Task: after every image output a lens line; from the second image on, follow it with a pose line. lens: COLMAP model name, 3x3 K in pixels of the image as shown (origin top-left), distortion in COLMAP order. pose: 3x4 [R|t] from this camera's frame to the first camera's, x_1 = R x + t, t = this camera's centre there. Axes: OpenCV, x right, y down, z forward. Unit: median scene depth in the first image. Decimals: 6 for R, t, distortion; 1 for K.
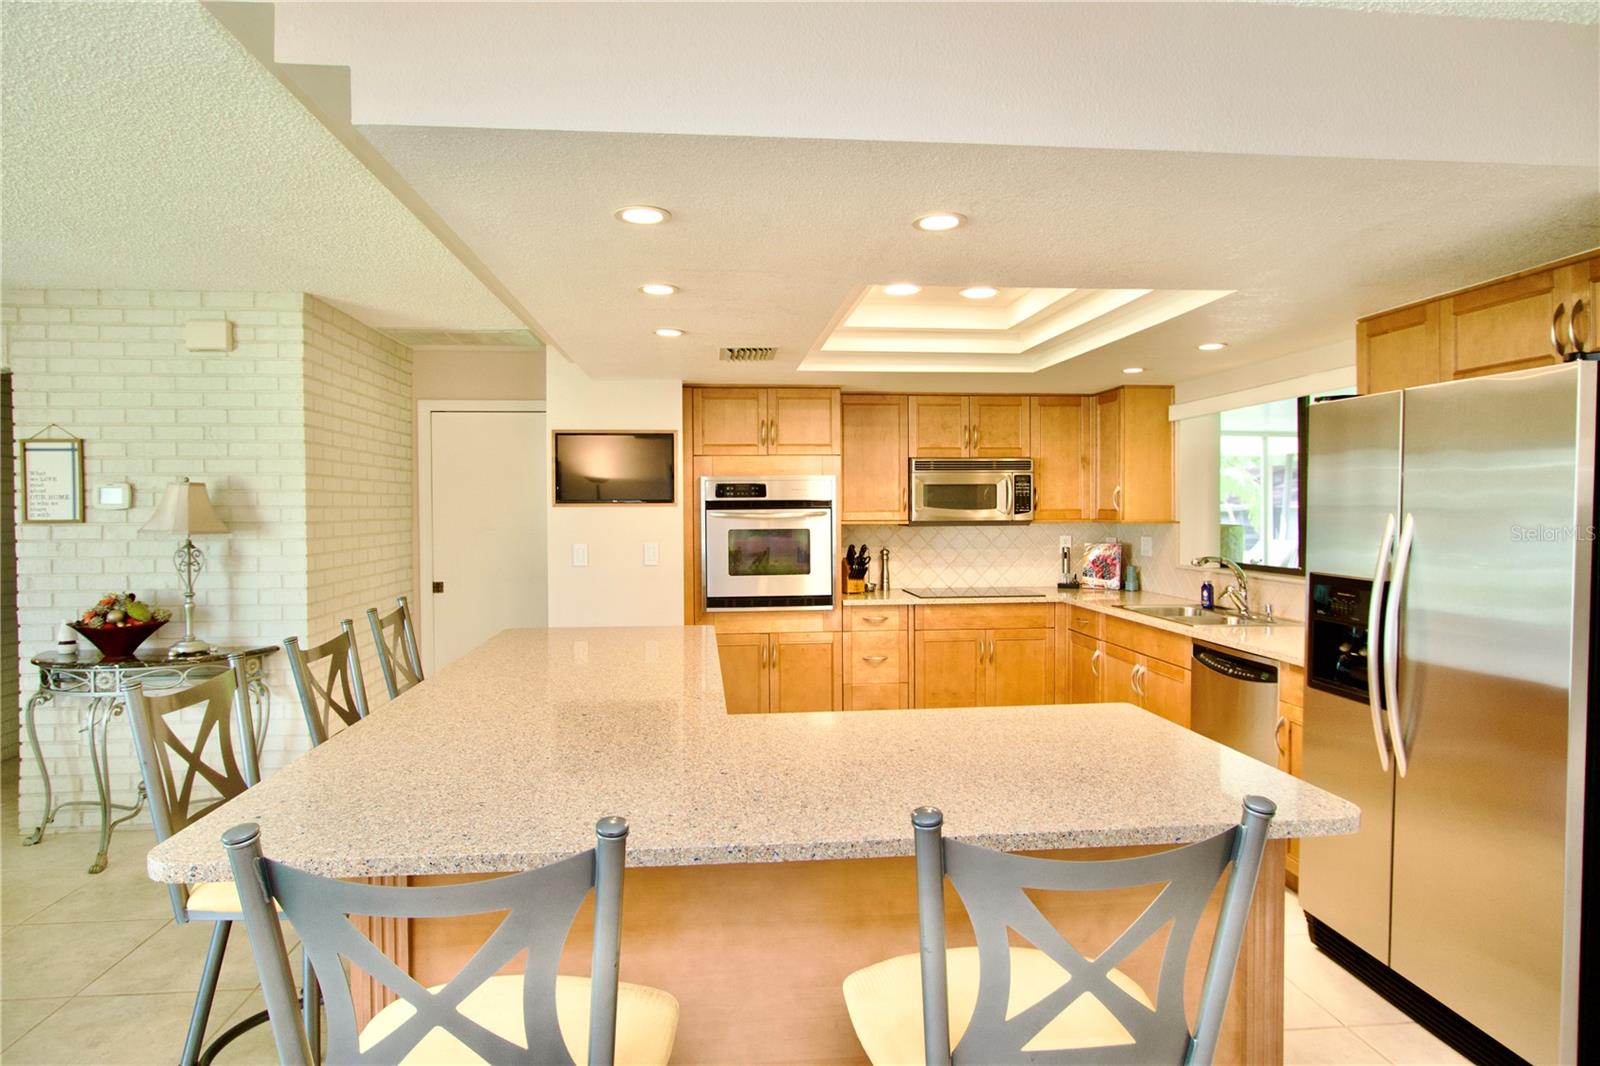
lens RADIAL K [[907.8, 0, 802.1], [0, 907.8, 522.3], [0, 0, 1]] dist [-0.014954, 0.004291]
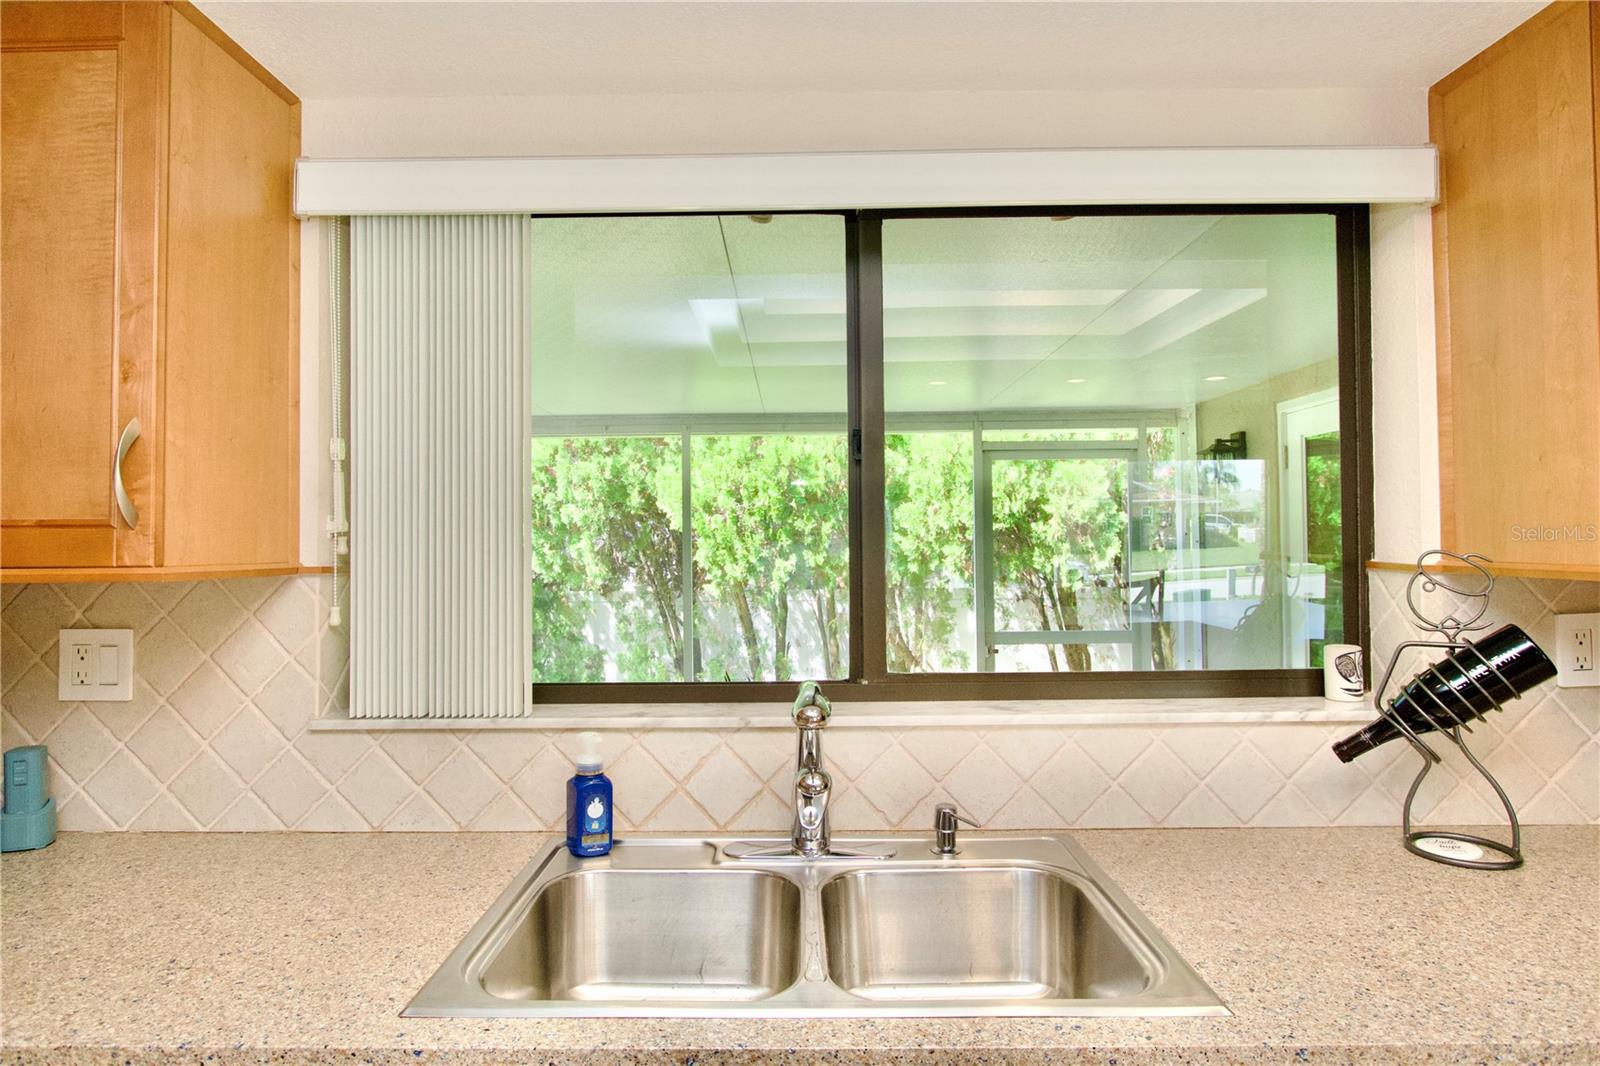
lens RADIAL K [[907.8, 0, 776.7], [0, 907.8, 519.2], [0, 0, 1]] dist [-0.014954, 0.004291]
pose [[0.123778, 0.028505, 0.991900, 0.148877], [0.028539, 0.999072, -0.032272, -0.002838], [-0.991899, 0.032302, 0.122850, 0.829069]]
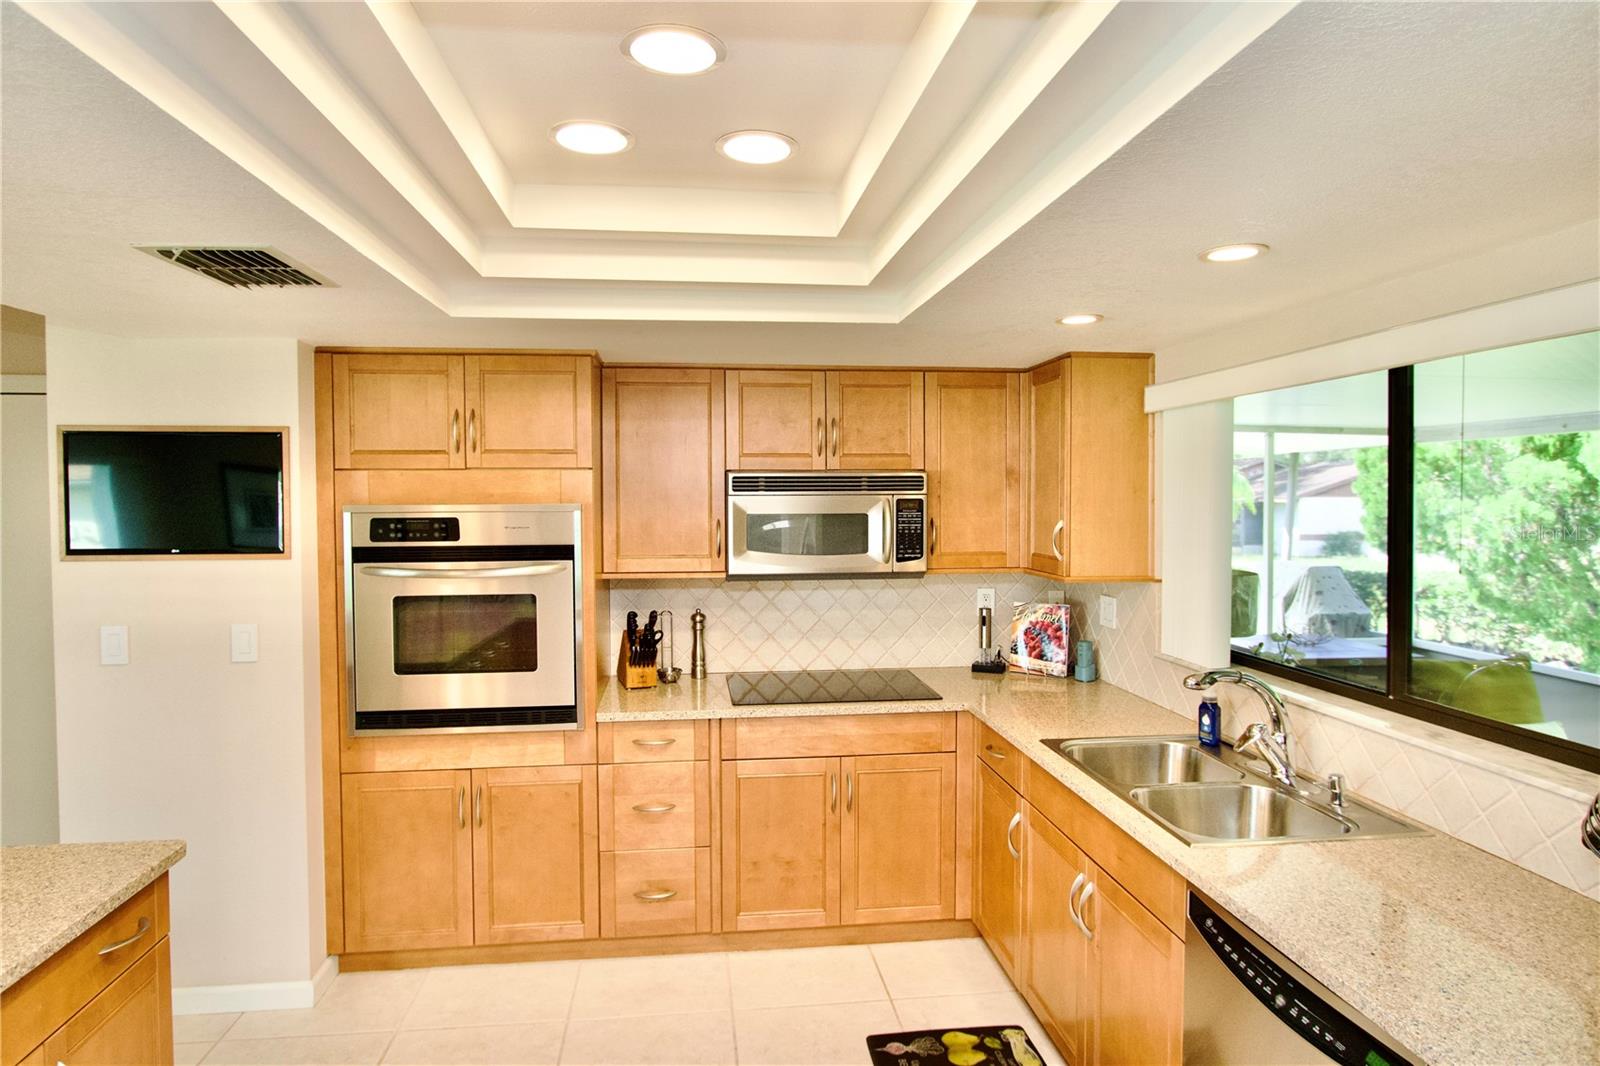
lens RADIAL K [[907.8, 0, 795.5], [0, 907.8, 525.1], [0, 0, 1]] dist [-0.014954, 0.004291]
pose [[0.999890, 0.001182, 0.014784, 0.166723], [-0.001409, 0.999880, 0.015418, -0.046650], [-0.014764, -0.015438, 0.999772, 0.406744]]
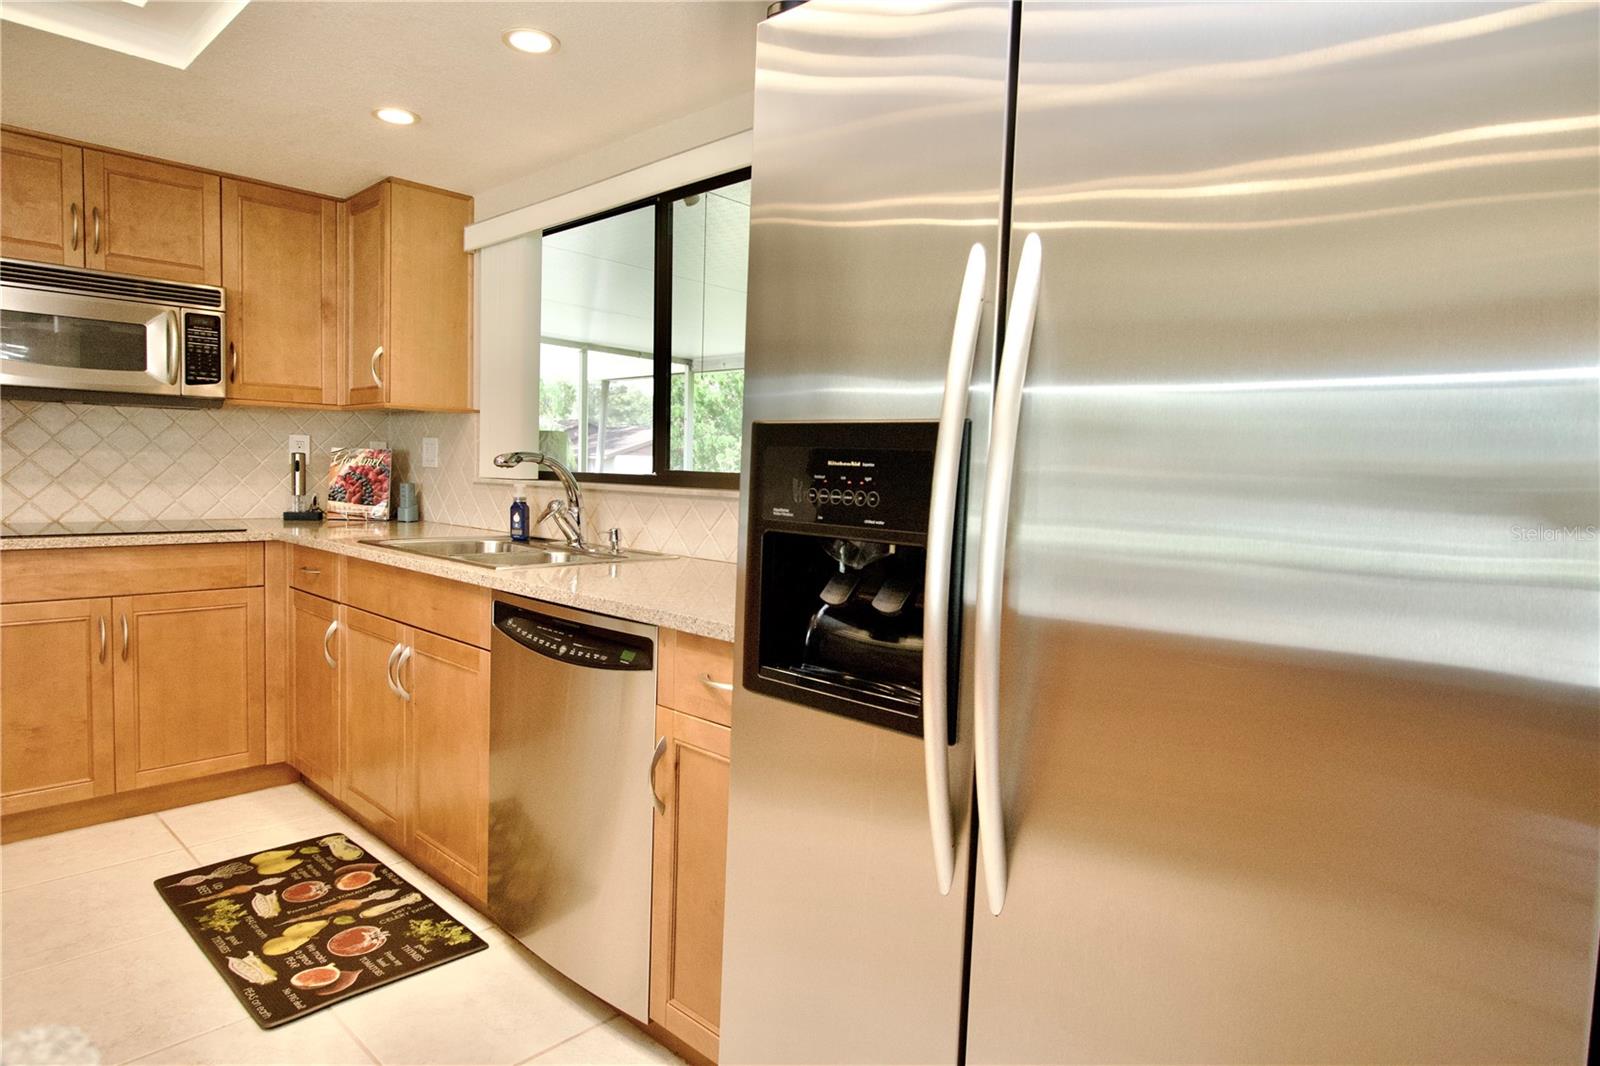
lens RADIAL K [[907.8, 0, 792.0], [0, 907.8, 522.5], [0, 0, 1]] dist [-0.014954, 0.004291]
pose [[0.755851, -0.014383, 0.654585, 0.163081], [-0.019955, 0.998788, 0.044988, 0.045681], [-0.654439, -0.047066, 0.754649, 0.366443]]
